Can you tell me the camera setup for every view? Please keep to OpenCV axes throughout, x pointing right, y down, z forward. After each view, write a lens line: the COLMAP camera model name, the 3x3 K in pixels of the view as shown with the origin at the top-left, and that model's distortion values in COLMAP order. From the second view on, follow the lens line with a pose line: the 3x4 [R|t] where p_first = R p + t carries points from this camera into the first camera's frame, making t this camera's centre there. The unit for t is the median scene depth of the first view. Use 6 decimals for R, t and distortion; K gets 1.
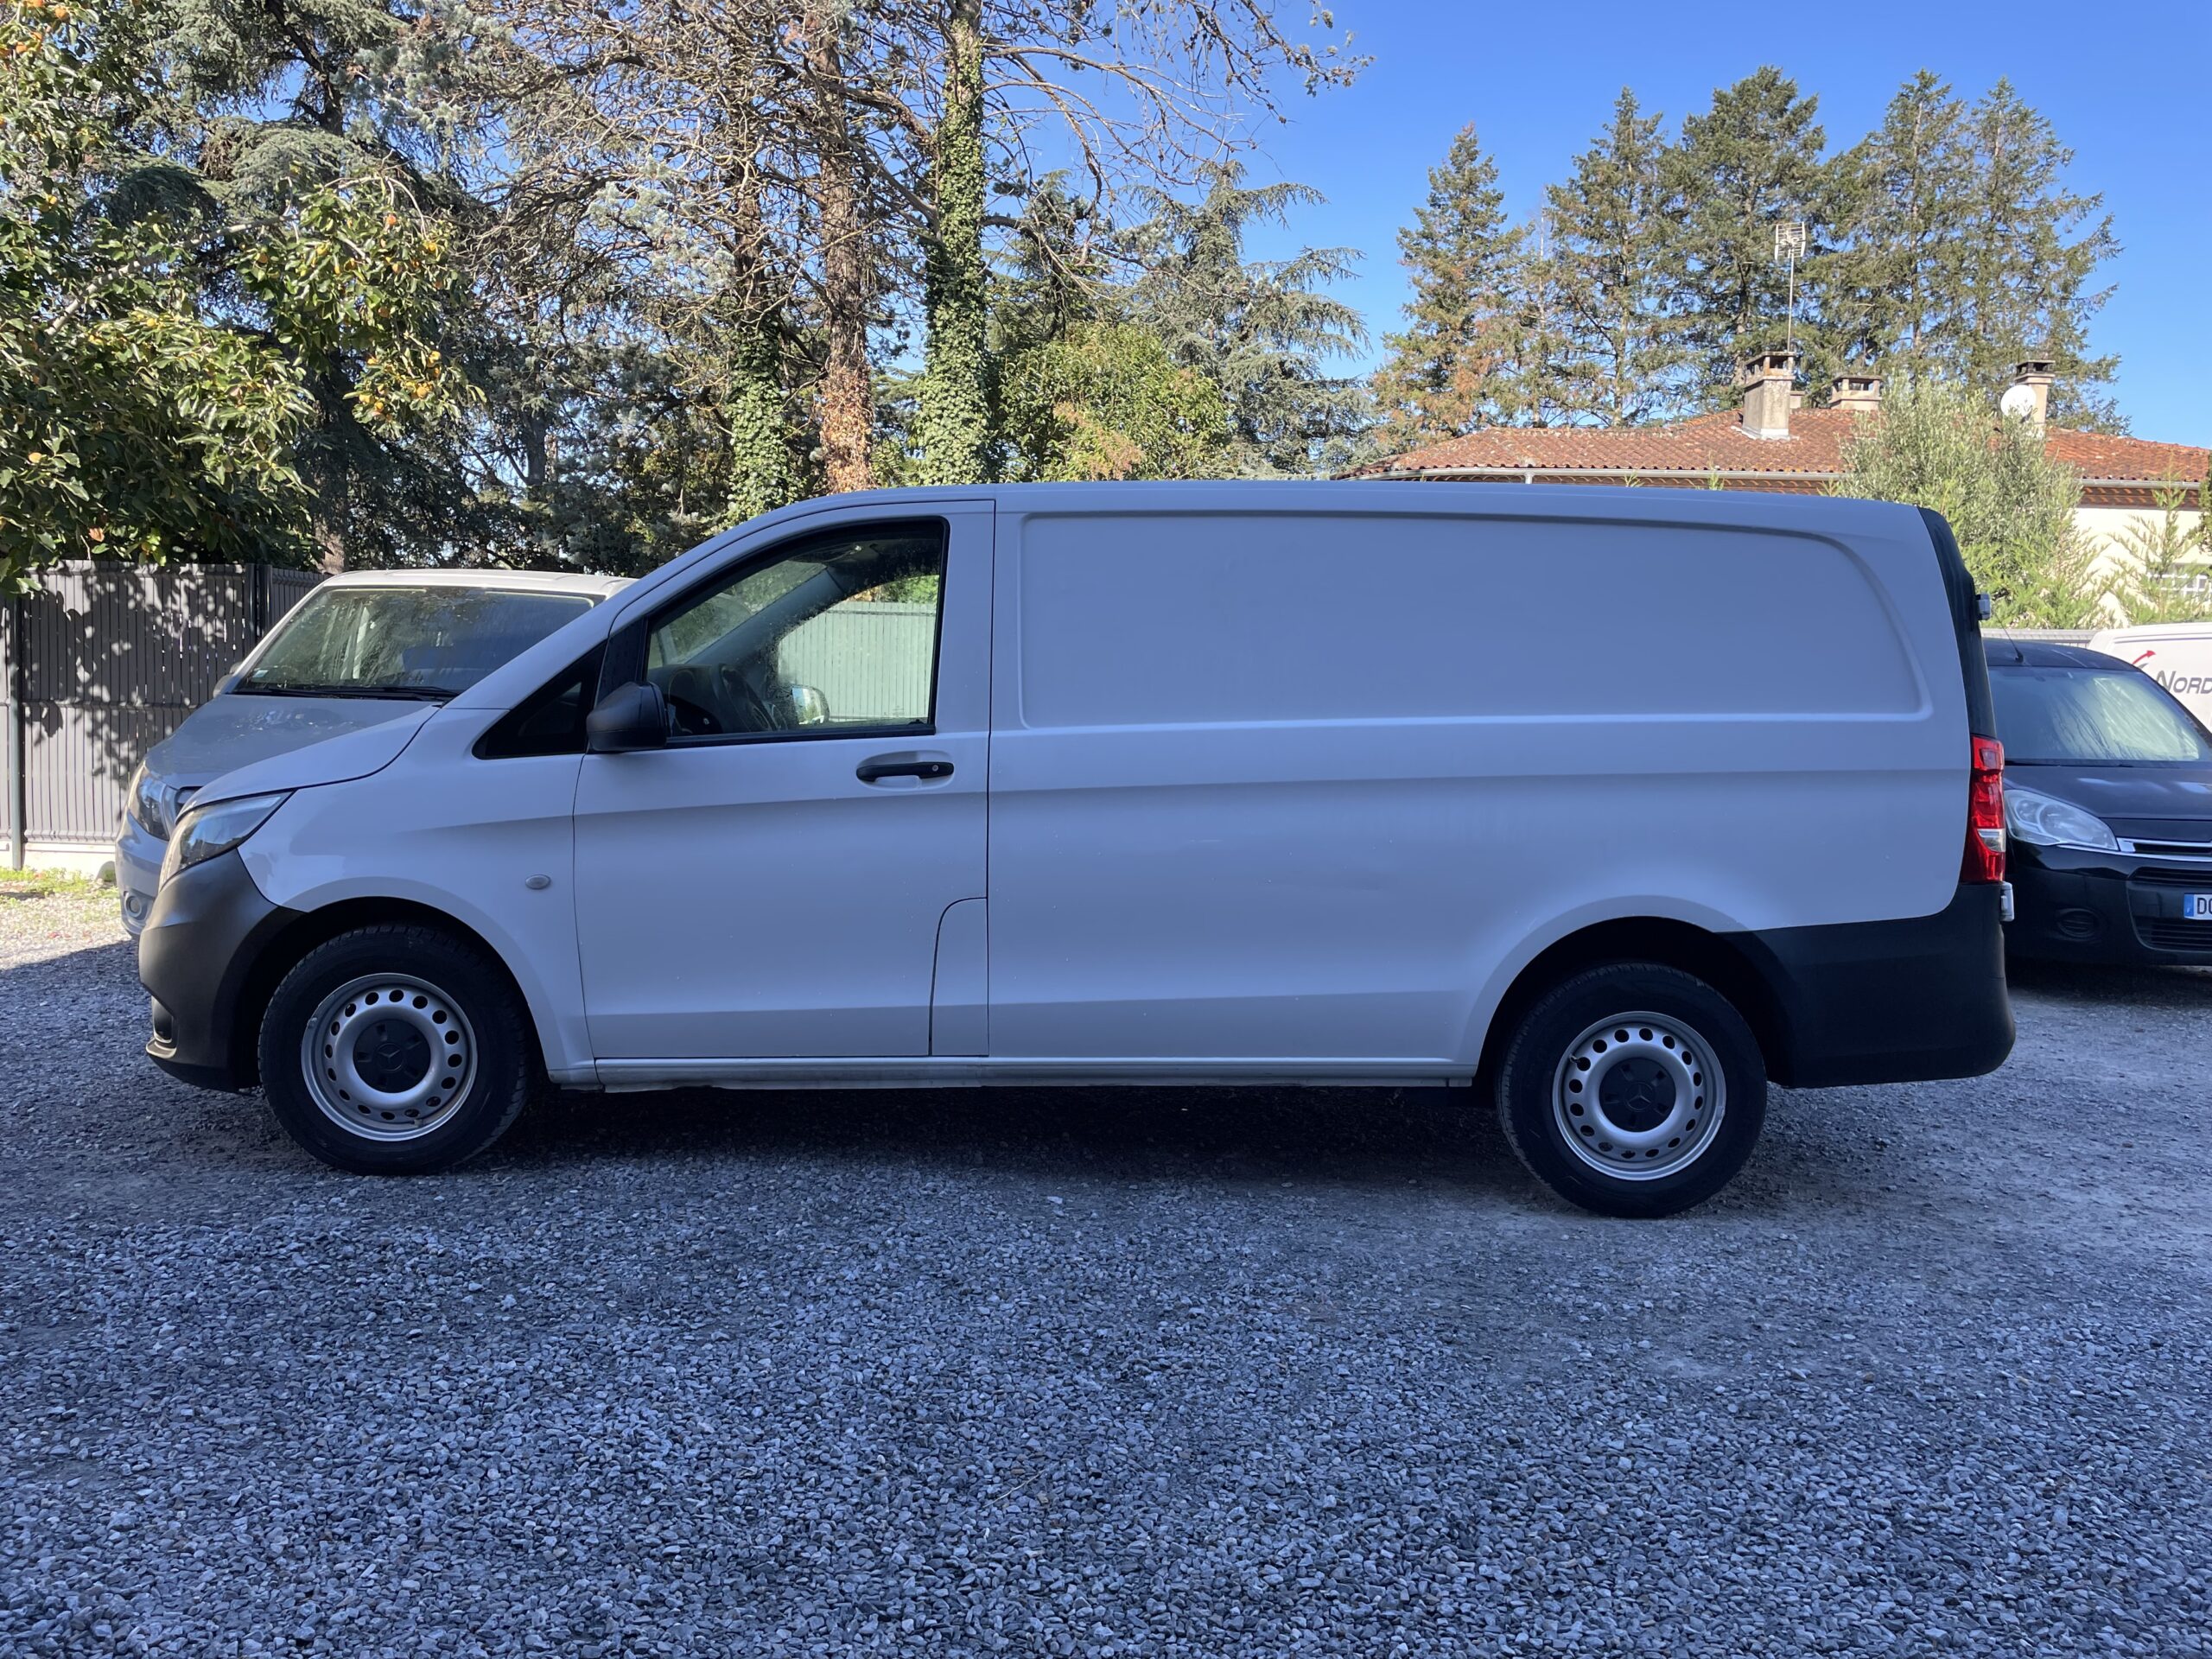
lens RADIAL K [[1663.8, 0, 1094.1], [0, 1663.8, 816.6], [0, 0, 1]] dist [0.079254, -0.102787]
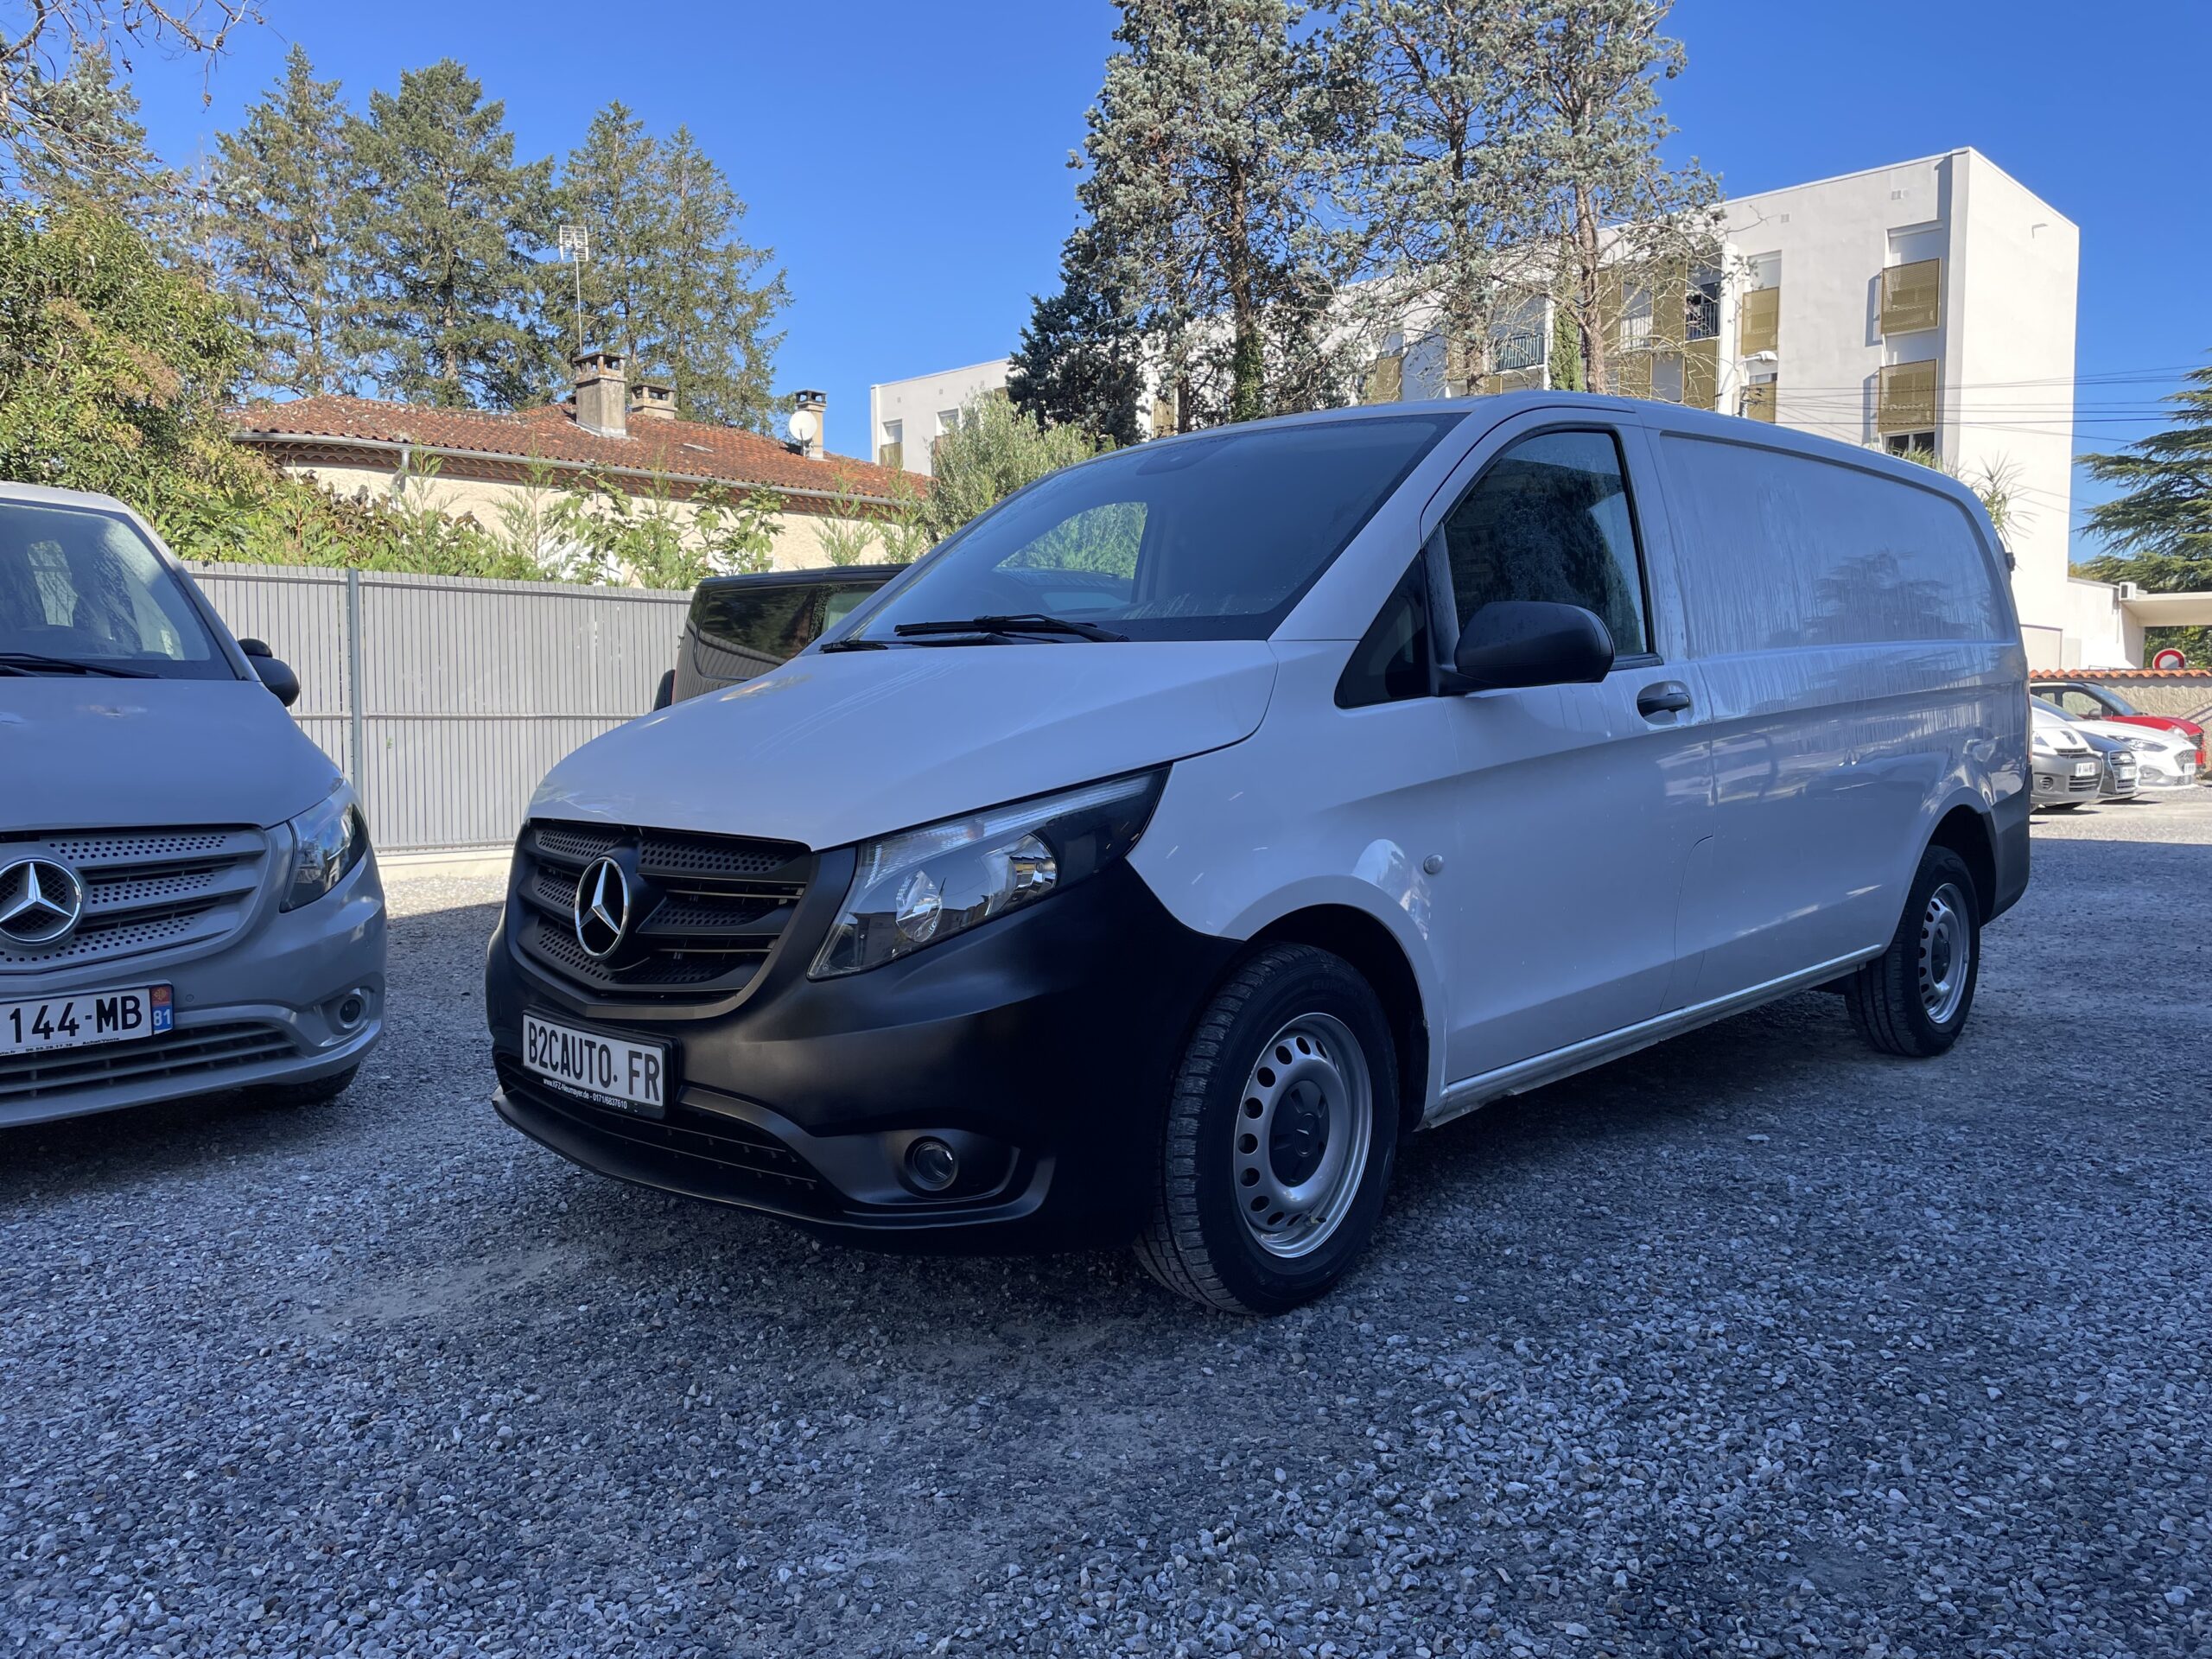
lens RADIAL K [[1663.8, 0, 1105.1], [0, 1663.8, 818.1], [0, 0, 1]] dist [0.079254, -0.102787]
pose [[0.692635, -0.075175, 0.717360, -0.478686], [0.076059, 0.996621, 0.031002, -0.008399], [-0.717267, 0.033089, 0.696012, 0.281987]]
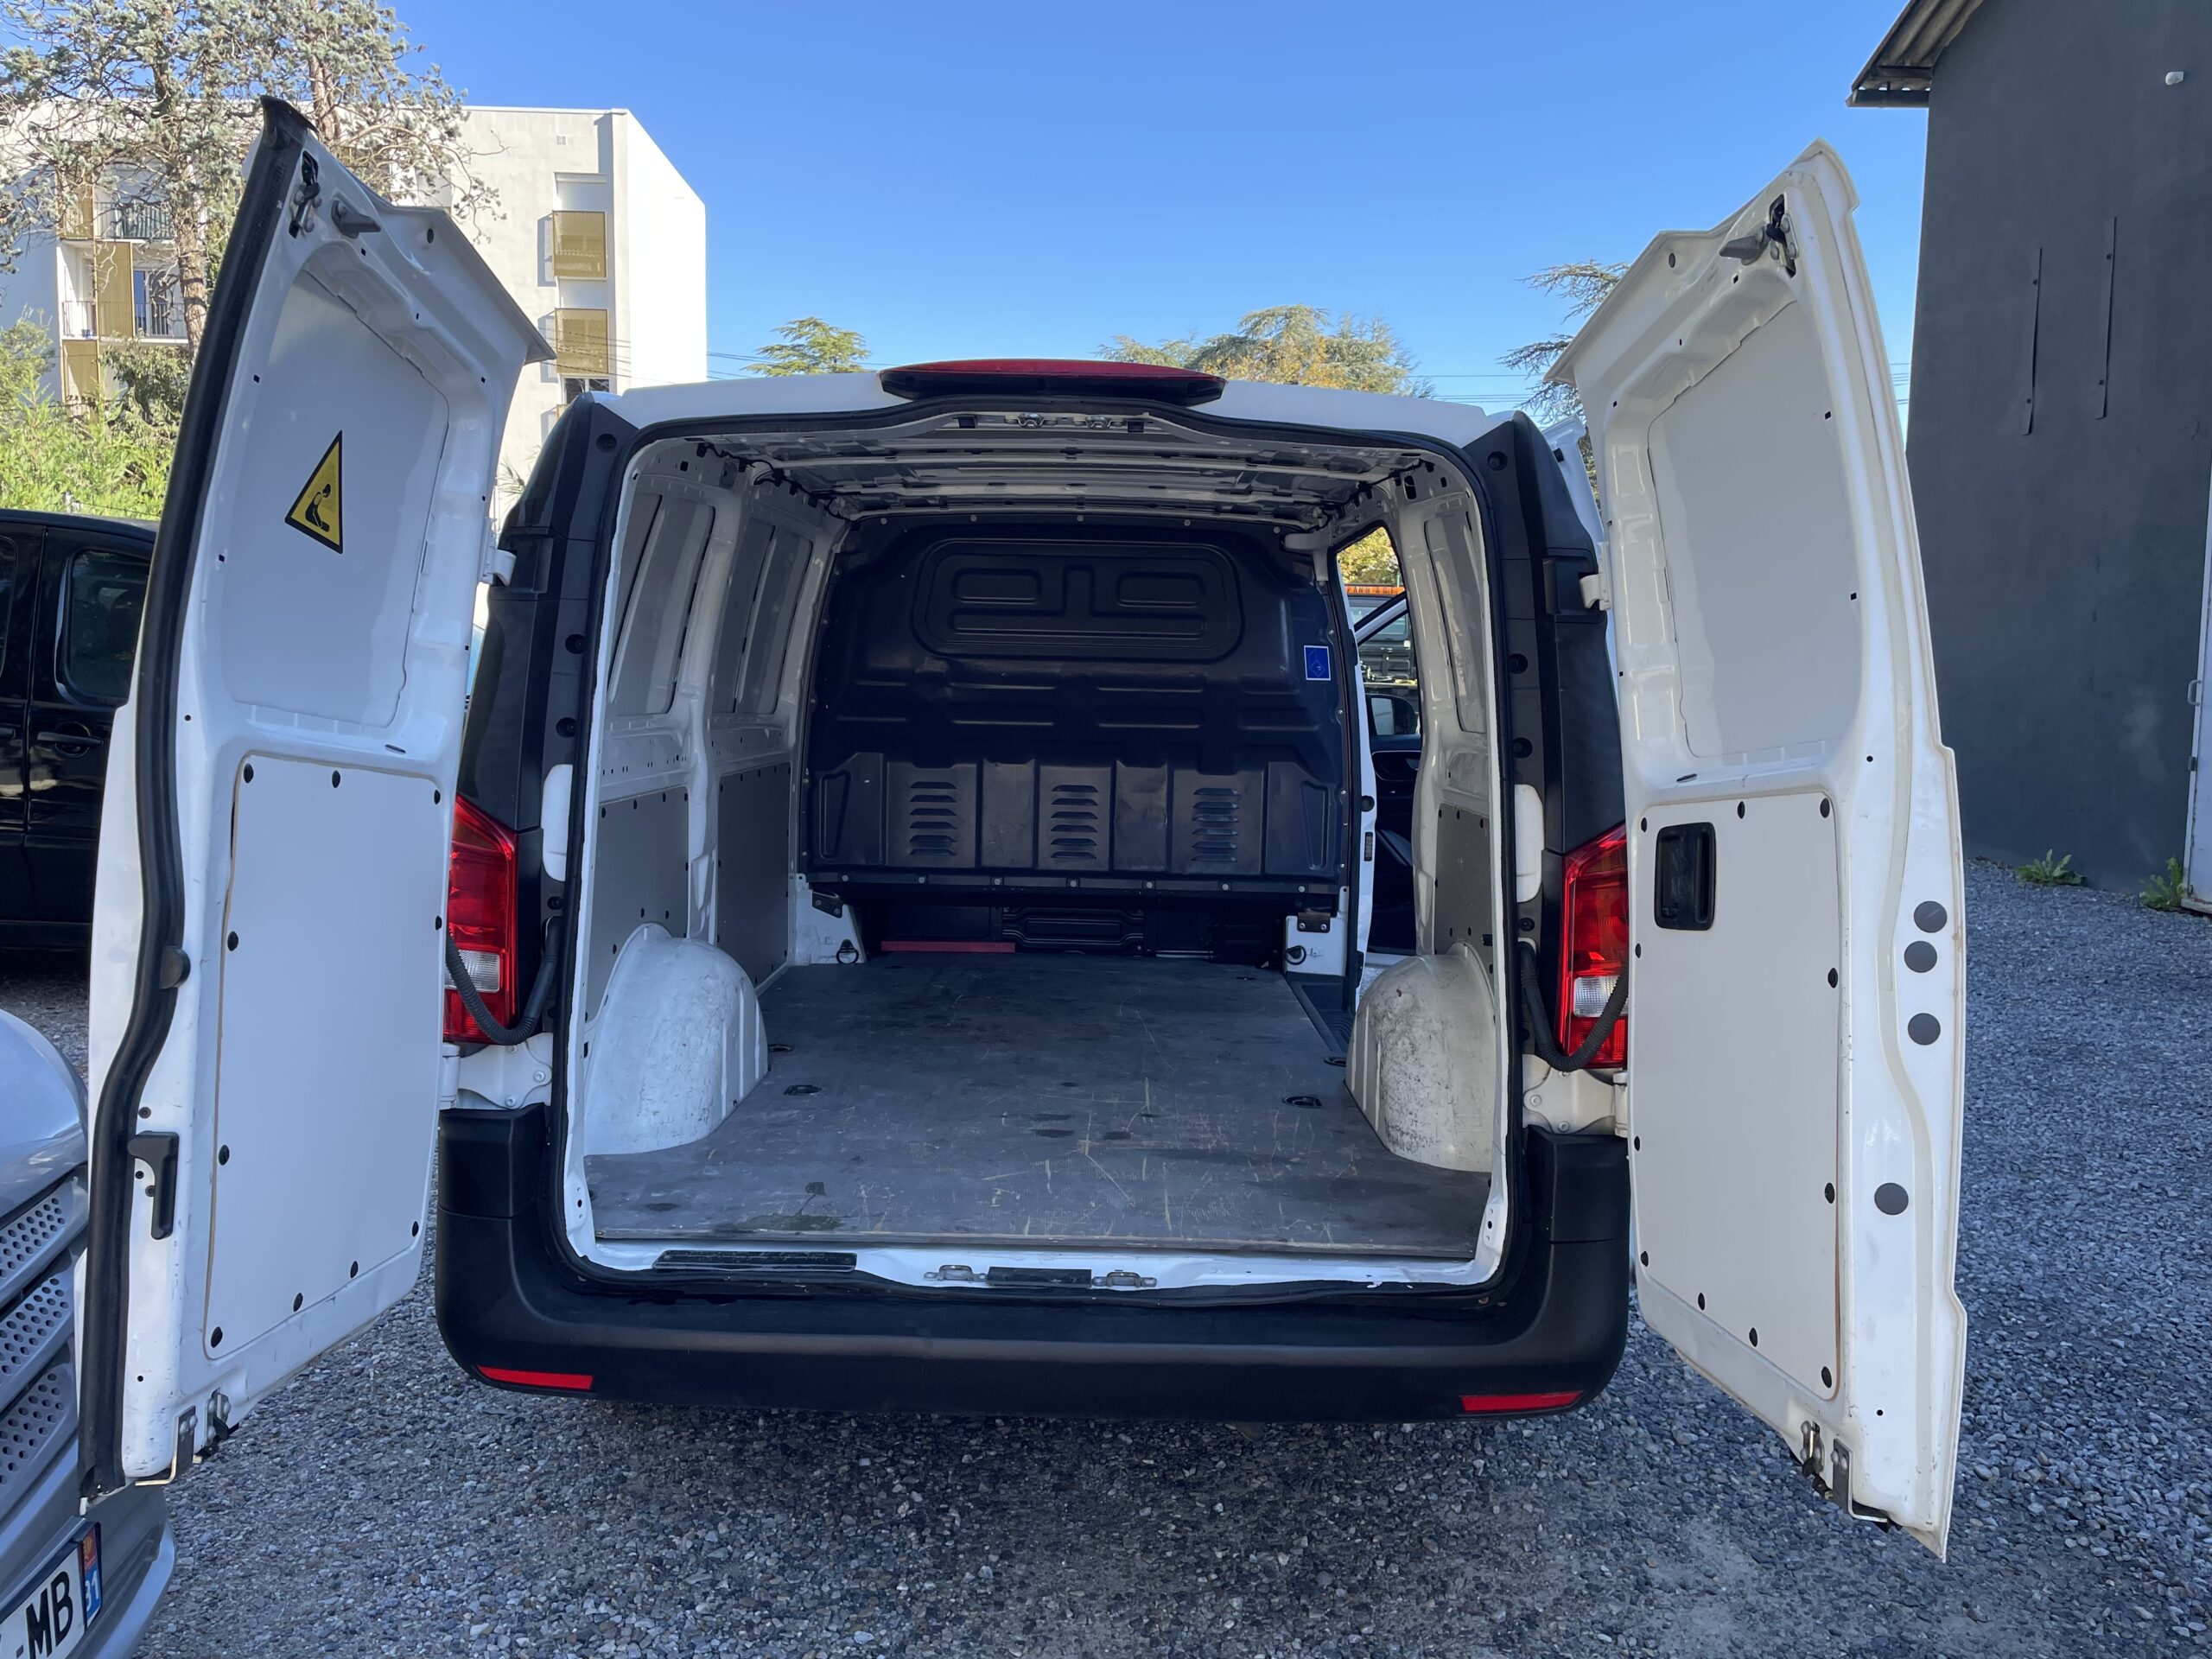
lens RADIAL K [[1663.8, 0, 1093.3], [0, 1663.8, 825.3], [0, 0, 1]] dist [0.079254, -0.102787]
pose [[-0.026084, -0.139952, 0.989815, -0.543272], [0.060107, 0.988141, 0.141299, -0.083352], [-0.997851, 0.063180, -0.017362, 0.634919]]
